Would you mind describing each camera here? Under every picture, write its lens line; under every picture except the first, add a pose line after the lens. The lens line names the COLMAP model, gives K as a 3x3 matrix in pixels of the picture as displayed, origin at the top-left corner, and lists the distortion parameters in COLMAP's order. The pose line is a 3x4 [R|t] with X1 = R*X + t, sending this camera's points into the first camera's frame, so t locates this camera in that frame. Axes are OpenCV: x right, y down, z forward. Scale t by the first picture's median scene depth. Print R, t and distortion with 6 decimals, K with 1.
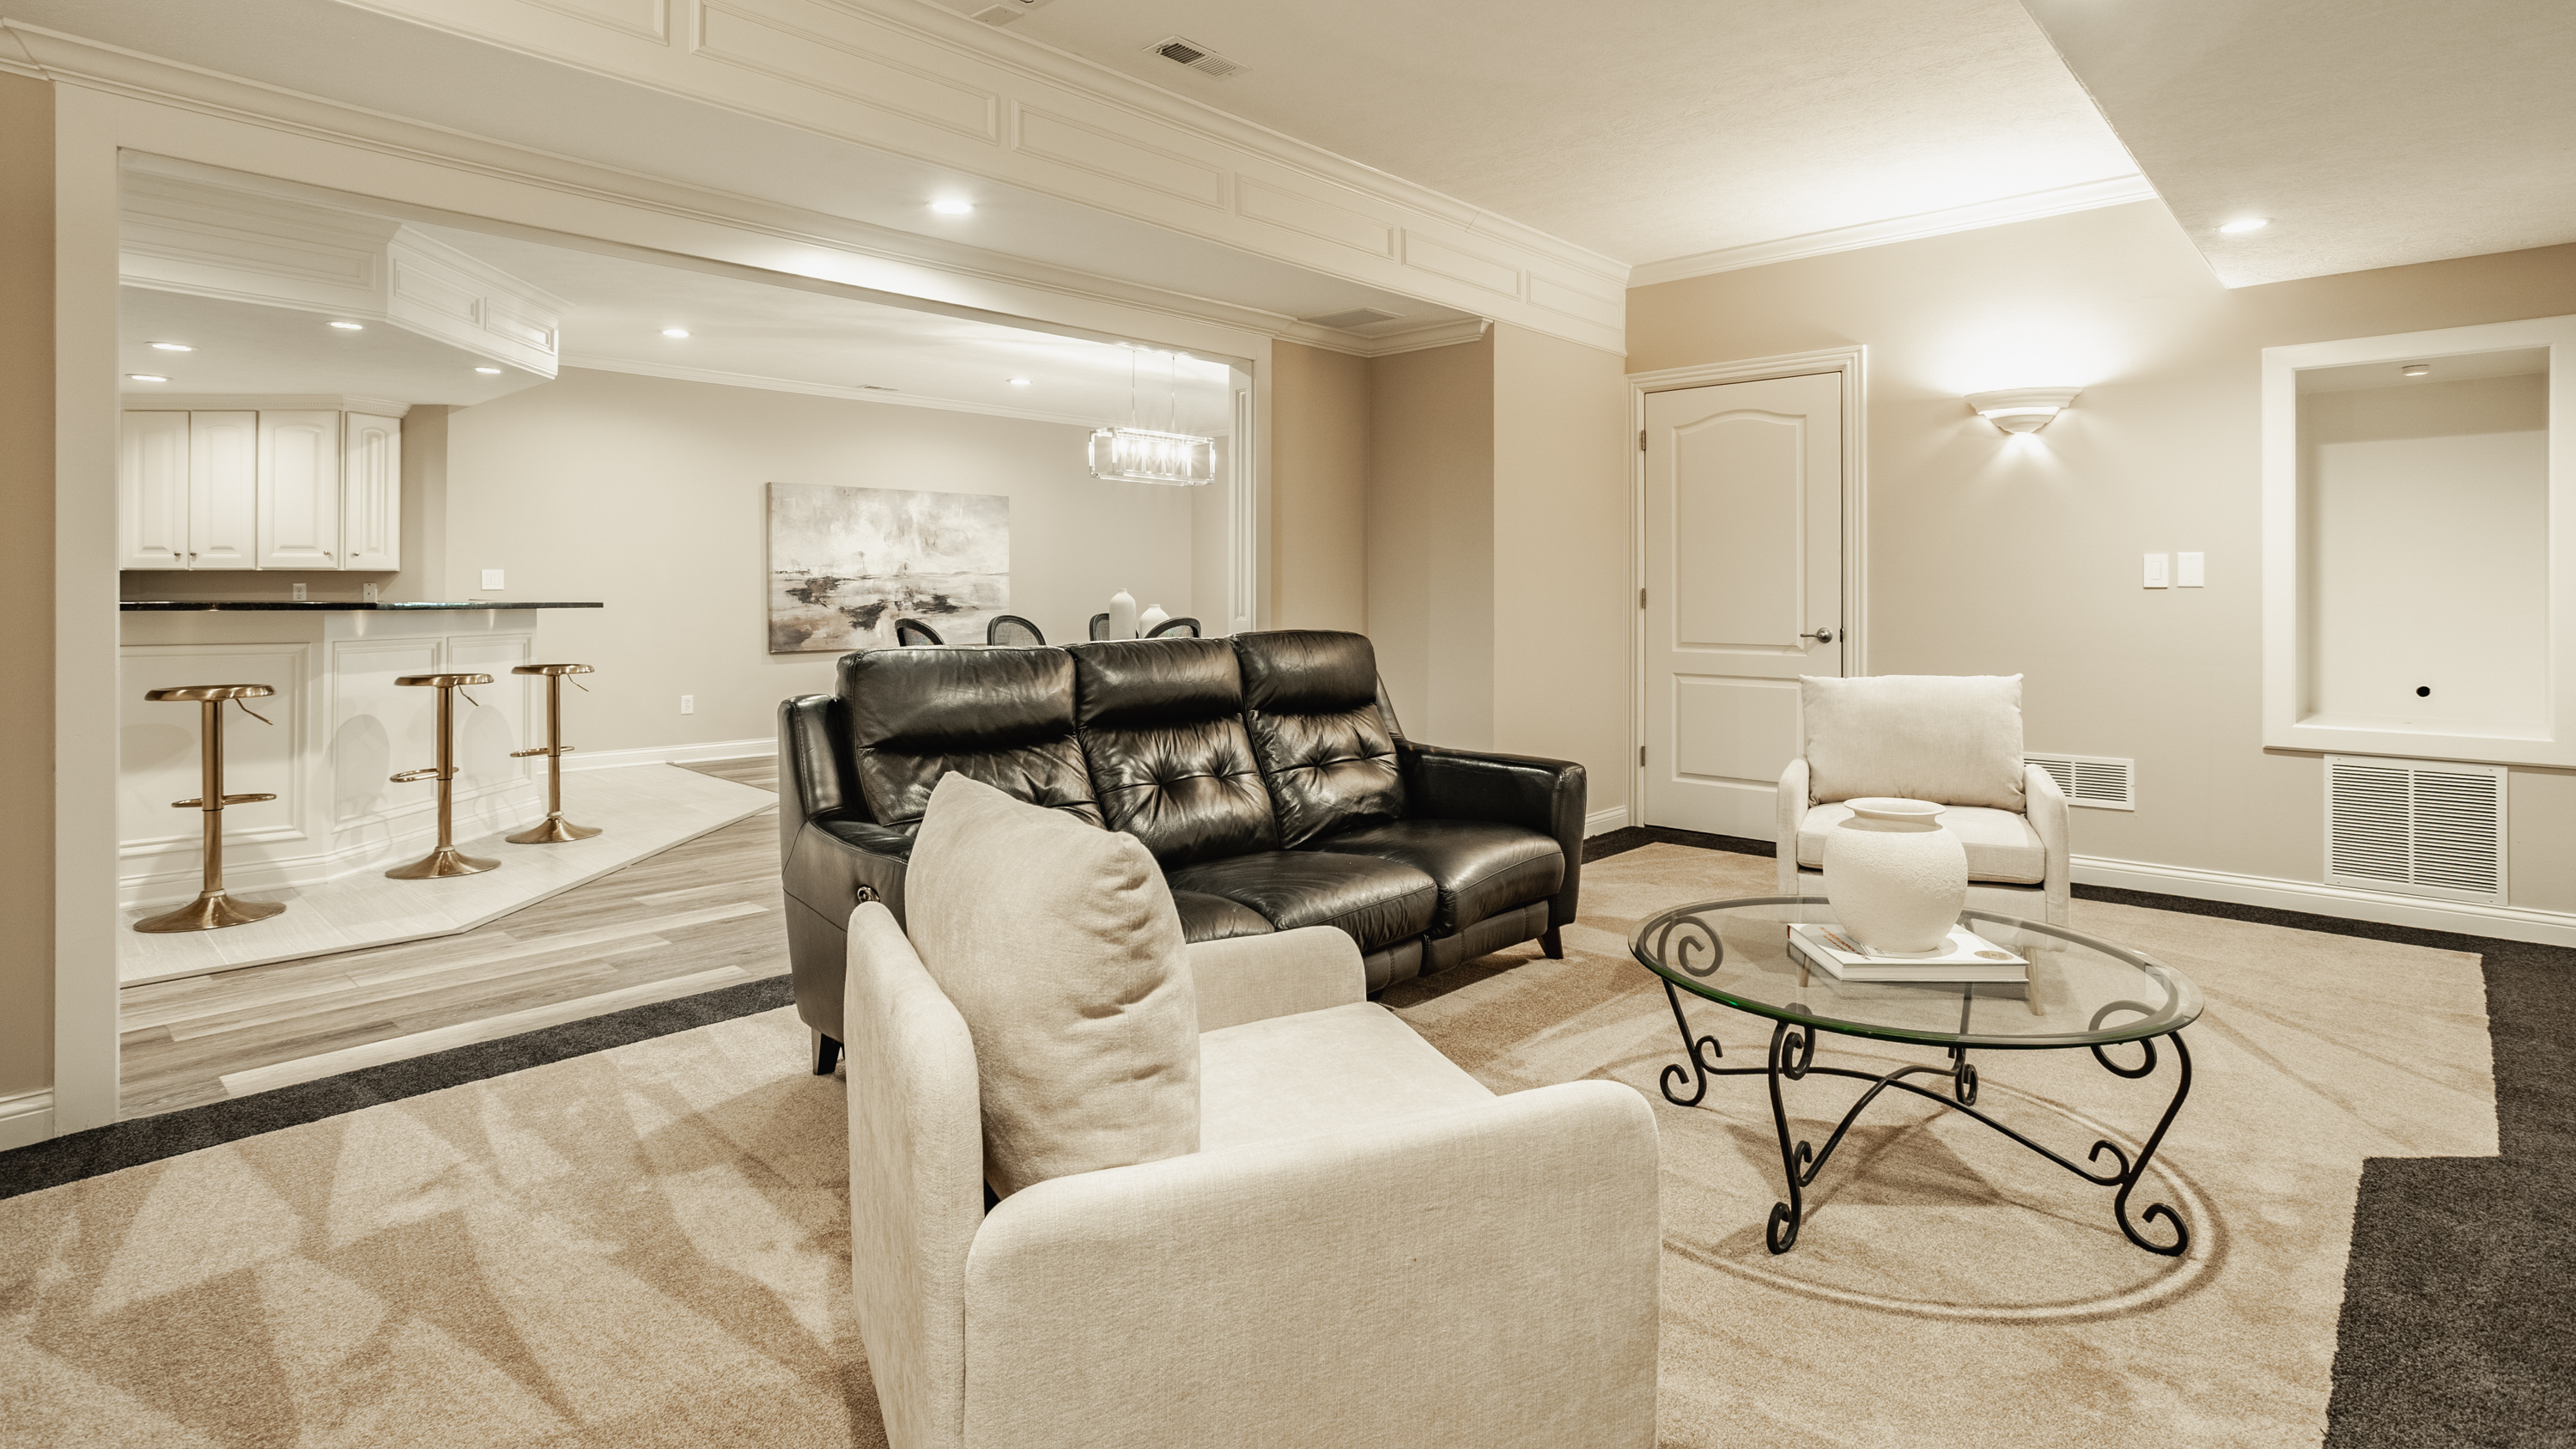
lens RADIAL K [[1308.8, 0, 1274.2], [0, 1308.8, 603.3], [0, 0, 1]] dist [-0.001021, -0.000237]
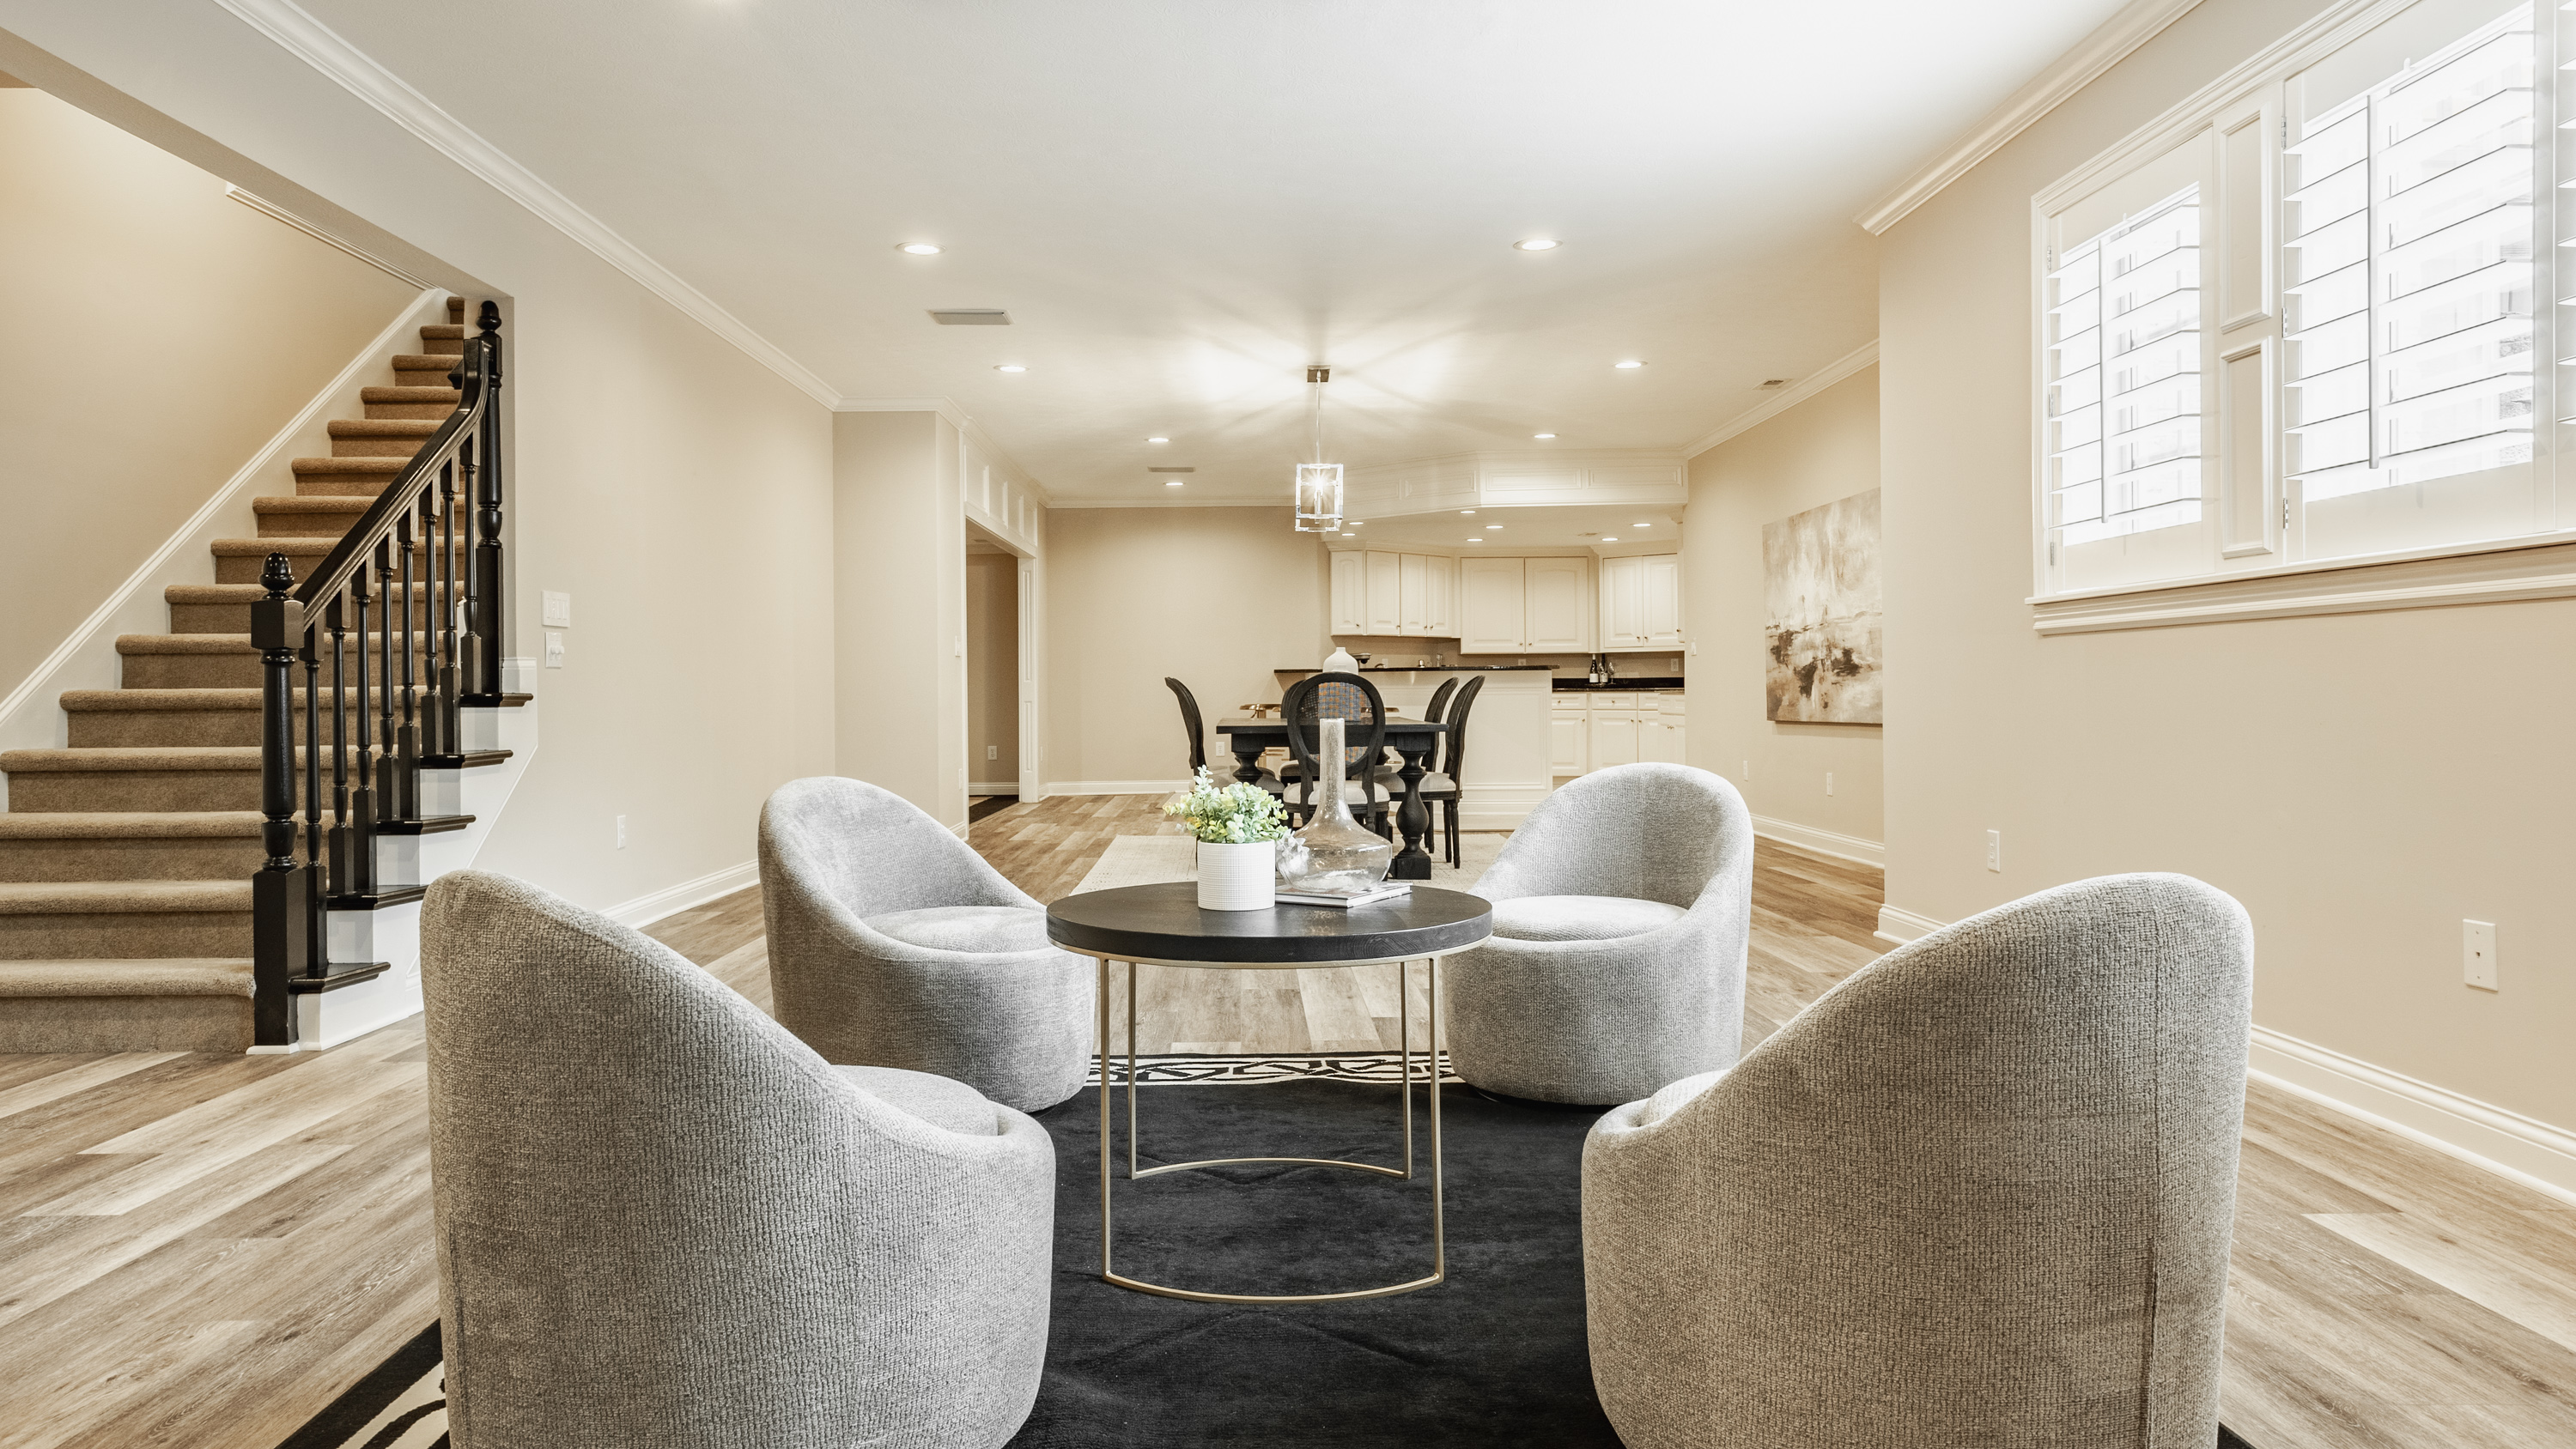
lens RADIAL K [[1678.7, 0, 1252.4], [0, 1678.7, 690.9], [0, 0, 1]] dist [-0.009850, -0.000172]
pose [[-0.733189, 0.006645, -0.679992, 0.600972], [0.004752, 0.999978, 0.004648, 0.010744], [0.680008, 0.000177, -0.733205, 1.523720]]
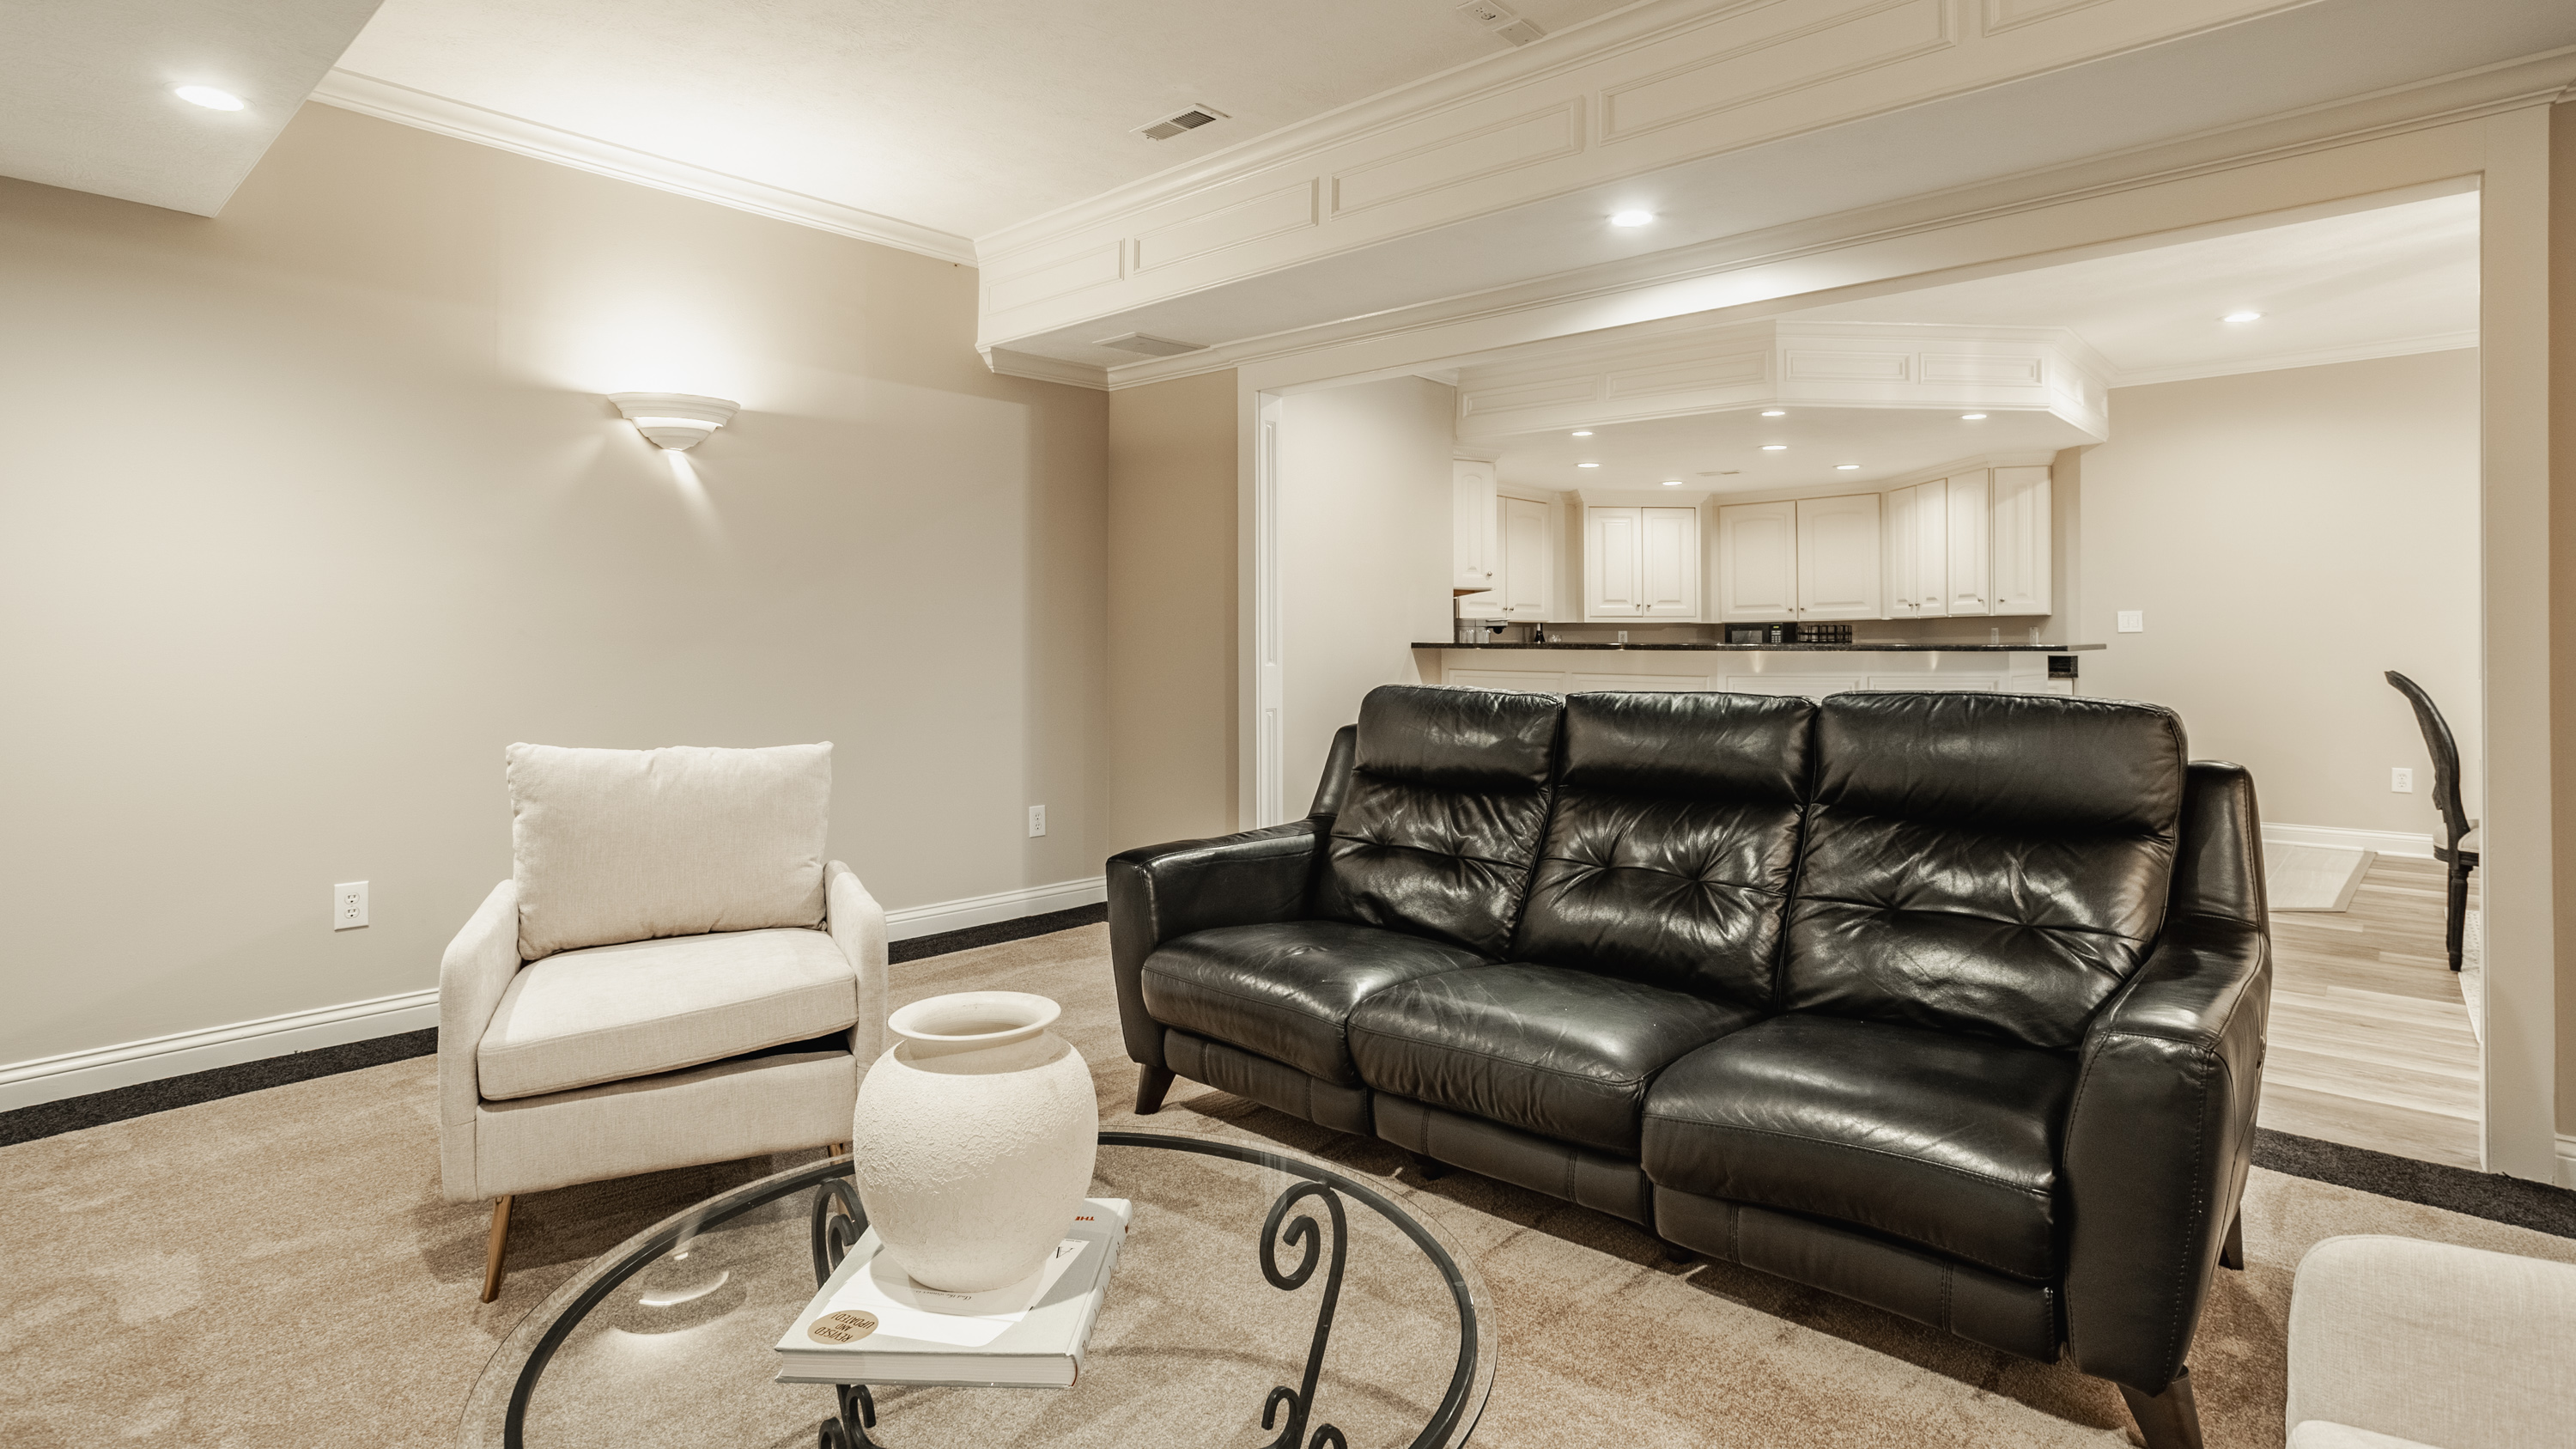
lens RADIAL K [[1308.8, 0, 1274.2], [0, 1308.8, 603.3], [0, 0, 1]] dist [-0.001021, -0.000237]
pose [[0.038076, -0.031055, -0.998792, 0.266730], [-0.005466, 0.999496, -0.031285, 0.001363], [0.999260, 0.006650, 0.037887, 0.285795]]
